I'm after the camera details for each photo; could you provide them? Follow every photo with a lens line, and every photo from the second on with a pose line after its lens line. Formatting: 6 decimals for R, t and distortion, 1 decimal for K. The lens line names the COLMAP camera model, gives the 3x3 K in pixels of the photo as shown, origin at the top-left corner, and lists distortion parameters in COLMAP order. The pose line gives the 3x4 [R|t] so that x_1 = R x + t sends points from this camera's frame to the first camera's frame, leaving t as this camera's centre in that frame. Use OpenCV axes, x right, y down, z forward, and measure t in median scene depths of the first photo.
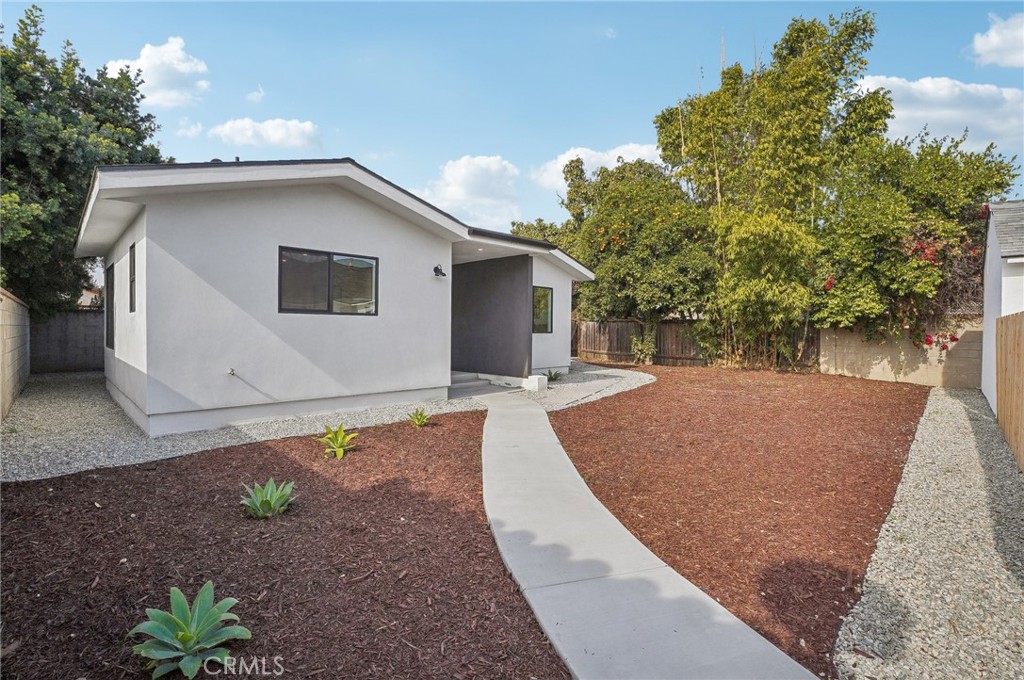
lens RADIAL K [[467.4, 0, 514.0], [0, 467.4, 338.3], [0, 0, 1]] dist [-0.051749, 0.003377]
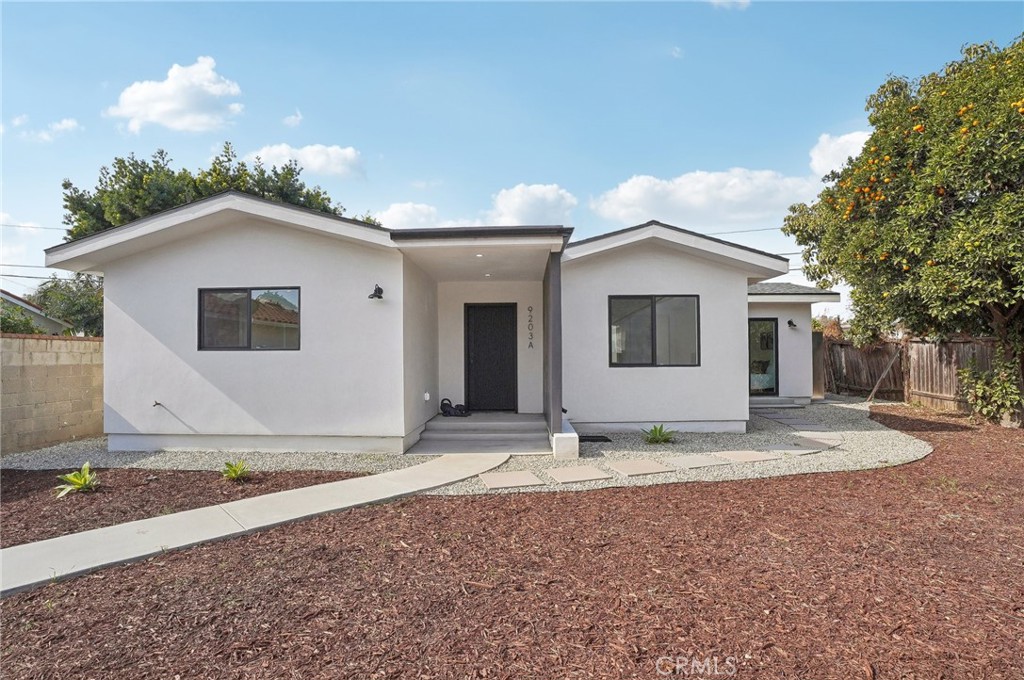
lens RADIAL K [[467.4, 0, 513.6], [0, 467.4, 353.9], [0, 0, 1]] dist [-0.051749, 0.003377]
pose [[0.680663, -0.022910, -0.732238, 0.477394], [-0.000817, 0.999487, -0.032031, -0.009412], [0.732596, 0.022400, 0.680295, 0.508135]]
